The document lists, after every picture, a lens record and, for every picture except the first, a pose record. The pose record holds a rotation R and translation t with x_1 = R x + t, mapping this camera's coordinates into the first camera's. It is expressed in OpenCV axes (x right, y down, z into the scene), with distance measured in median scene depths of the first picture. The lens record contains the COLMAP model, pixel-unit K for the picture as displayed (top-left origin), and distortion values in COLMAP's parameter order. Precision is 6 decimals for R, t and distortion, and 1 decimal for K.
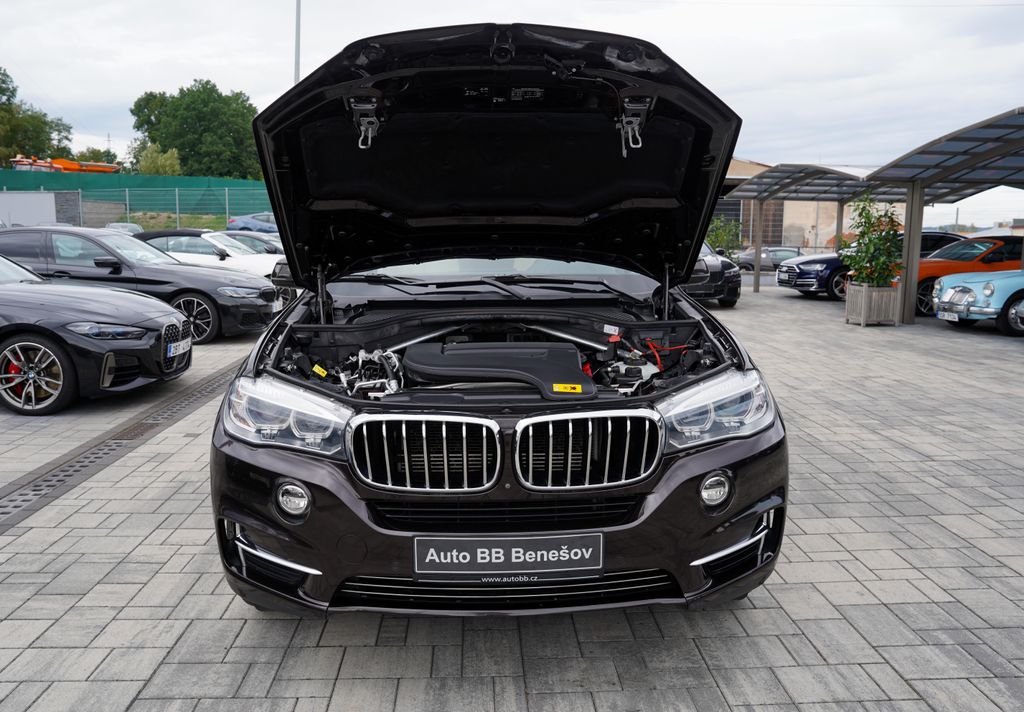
lens RADIAL K [[759.0, 0, 512.0], [0, 759.0, 356.0], [0, 0, 1]] dist [-0.091331, 0.074729]
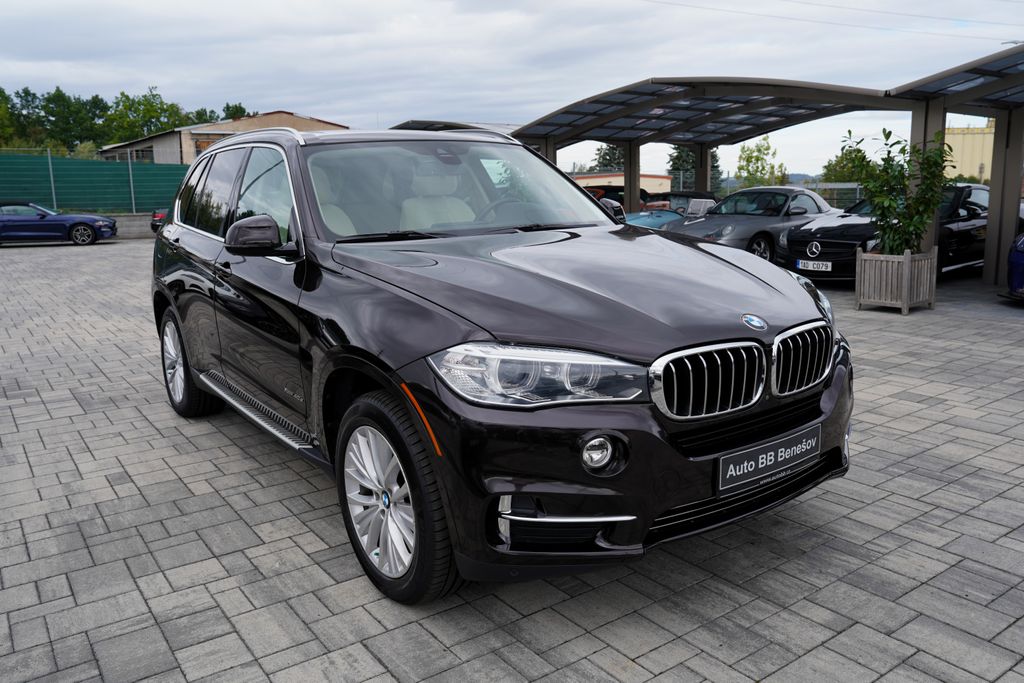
lens RADIAL K [[779.8, 0, 512.0], [0, 779.8, 341.5], [0, 0, 1]] dist [-0.045213, 0.037093]
pose [[0.840040, -0.124950, 0.527940, -0.617503], [0.110658, 0.992122, 0.058734, -0.016078], [-0.531120, 0.009082, 0.847248, 0.134724]]
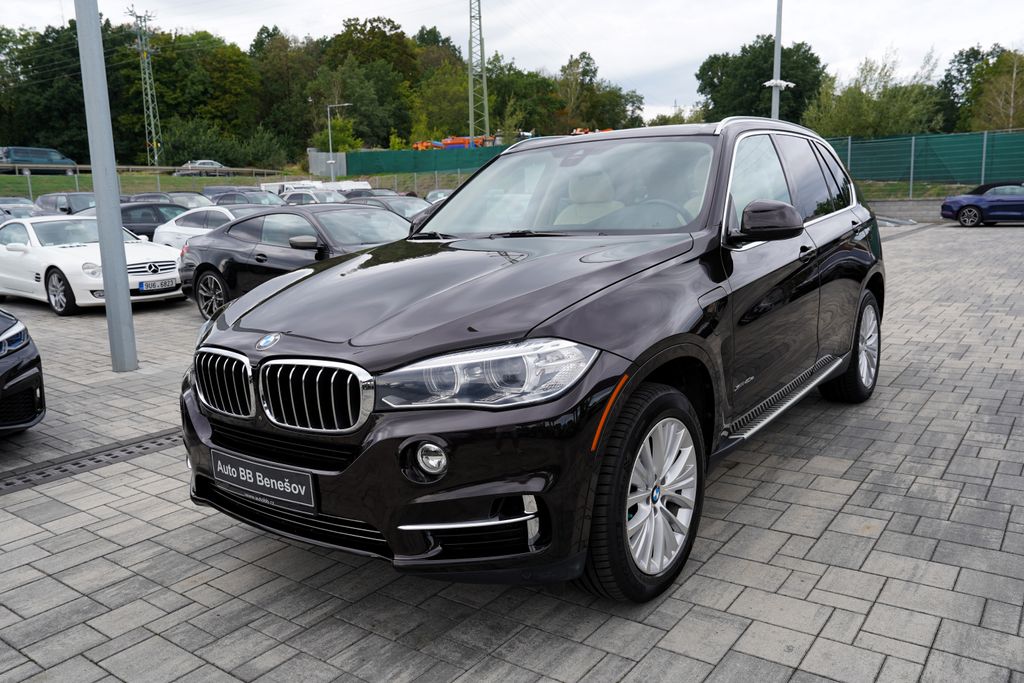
lens RADIAL K [[781.3, 0, 551.7], [0, 781.3, 350.3], [0, 0, 1]] dist [-0.063701, 0.061323]
pose [[0.792602, 0.077911, -0.604741, 0.681567], [-0.052186, 0.996832, 0.060027, -0.014890], [0.607502, -0.016019, 0.794157, 0.222866]]
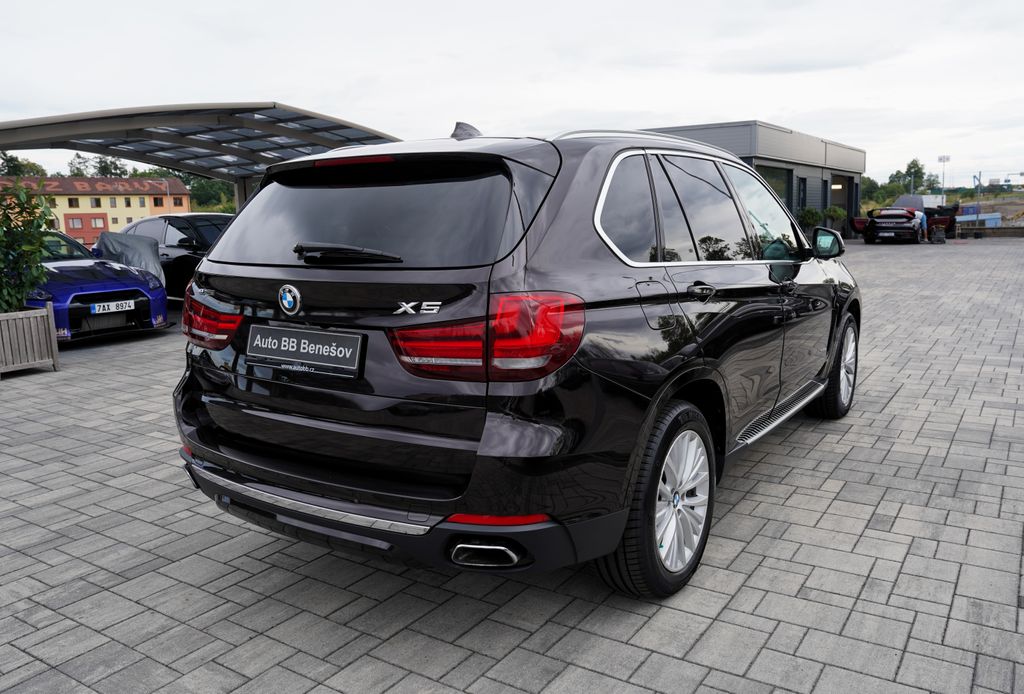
lens RADIAL K [[804.8, 0, 515.7], [0, 804.8, 331.4], [0, 0, 1]] dist [-0.020511, 0.004580]
pose [[-0.803403, -0.072779, 0.590971, -0.760640], [0.112706, 0.955973, 0.270949, -0.432665], [-0.584671, 0.284287, -0.759829, 2.633110]]
